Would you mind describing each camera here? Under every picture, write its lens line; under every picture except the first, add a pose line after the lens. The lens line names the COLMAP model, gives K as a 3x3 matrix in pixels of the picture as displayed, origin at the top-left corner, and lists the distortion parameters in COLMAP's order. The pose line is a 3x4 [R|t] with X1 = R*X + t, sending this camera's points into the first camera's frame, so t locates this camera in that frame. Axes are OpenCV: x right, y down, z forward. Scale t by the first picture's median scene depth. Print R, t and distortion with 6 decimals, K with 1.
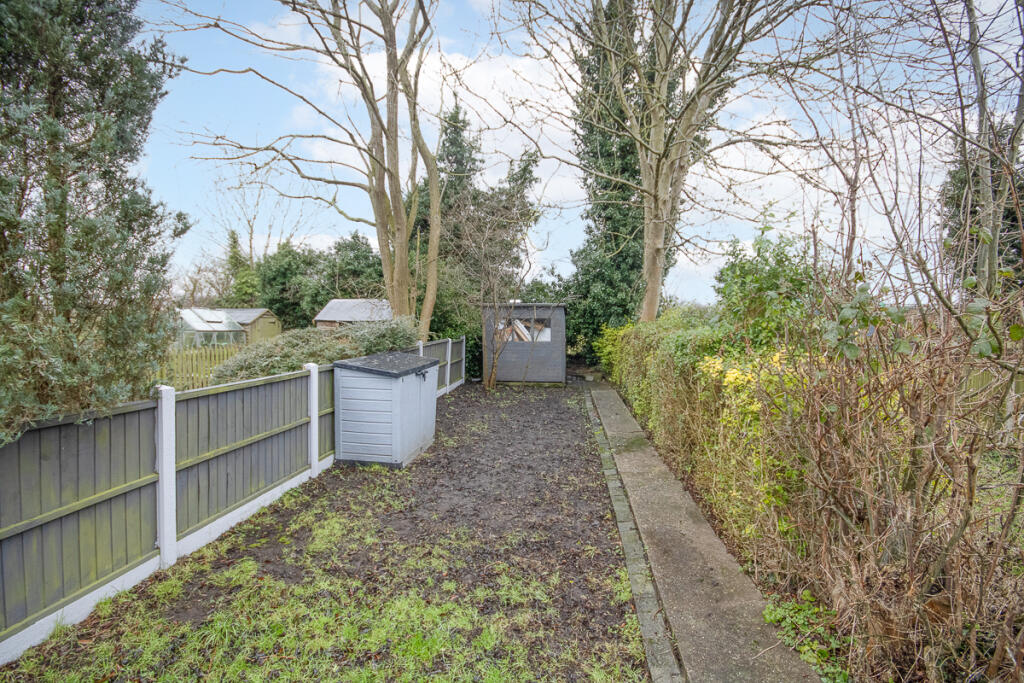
lens RADIAL K [[484.8, 0, 510.5], [0, 484.8, 340.1], [0, 0, 1]] dist [-0.002639, 0.000085]
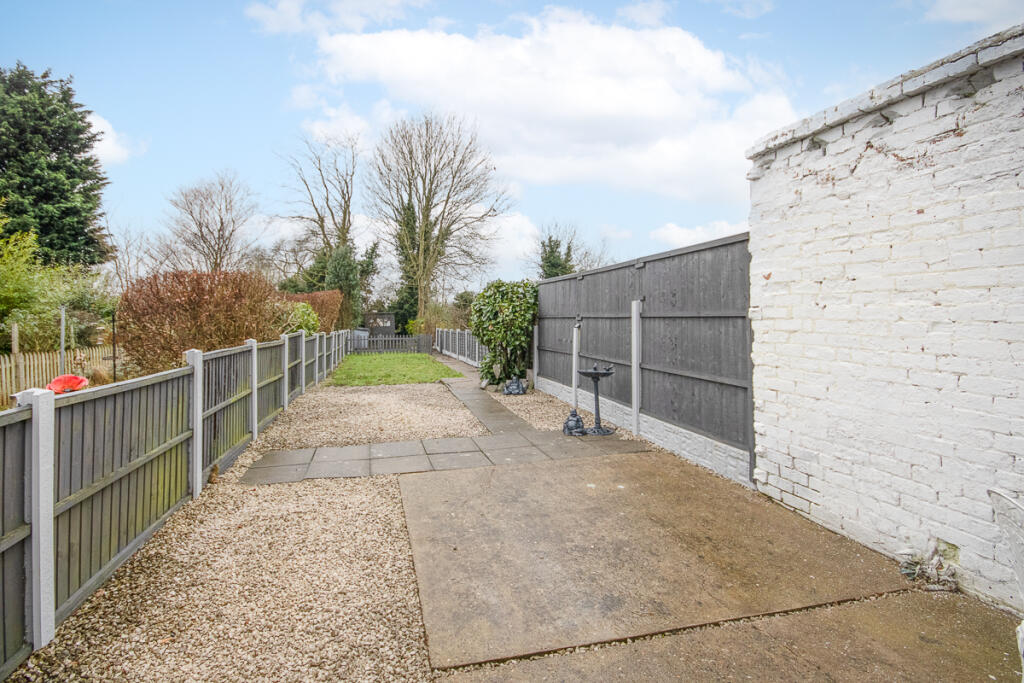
lens RADIAL K [[484.8, 0, 468.1], [0, 484.8, 300.9], [0, 0, 1]] dist [-0.002639, 0.000085]
pose [[0.957062, -0.012879, 0.289597, -0.252788], [0.034037, 0.997095, -0.068143, 0.057076], [-0.287879, 0.075074, 0.954720, -1.561840]]
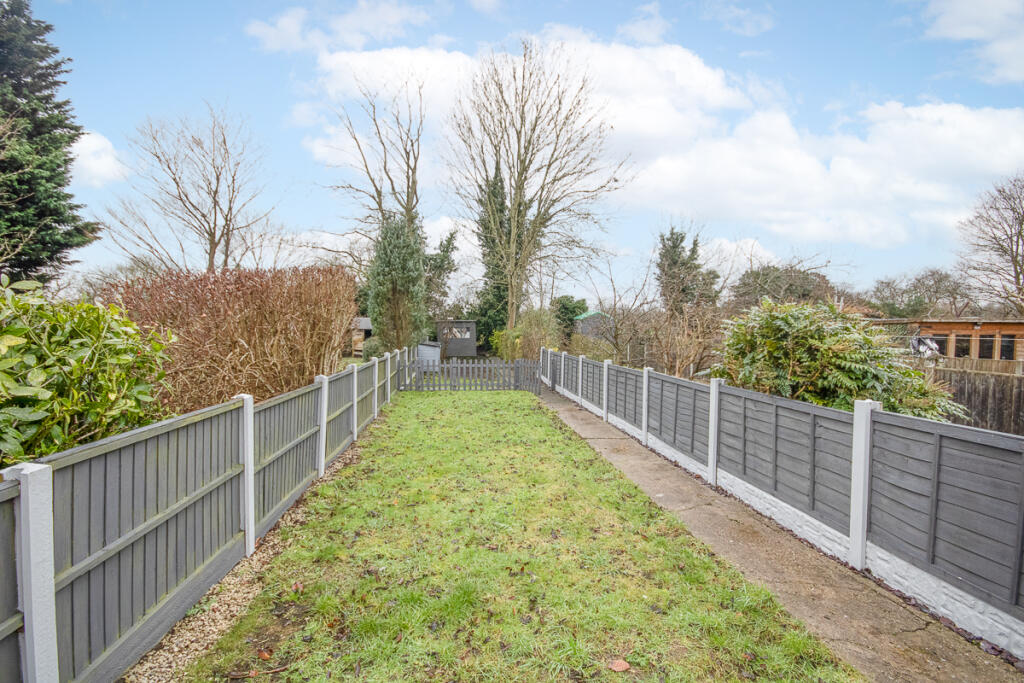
lens RADIAL K [[484.8, 0, 516.1], [0, 484.8, 338.6], [0, 0, 1]] dist [-0.002639, 0.000085]
pose [[0.973886, -0.011353, 0.226752, -0.172565], [0.013807, 0.999862, -0.009240, 0.024927], [-0.226615, 0.012129, 0.973909, -0.968107]]
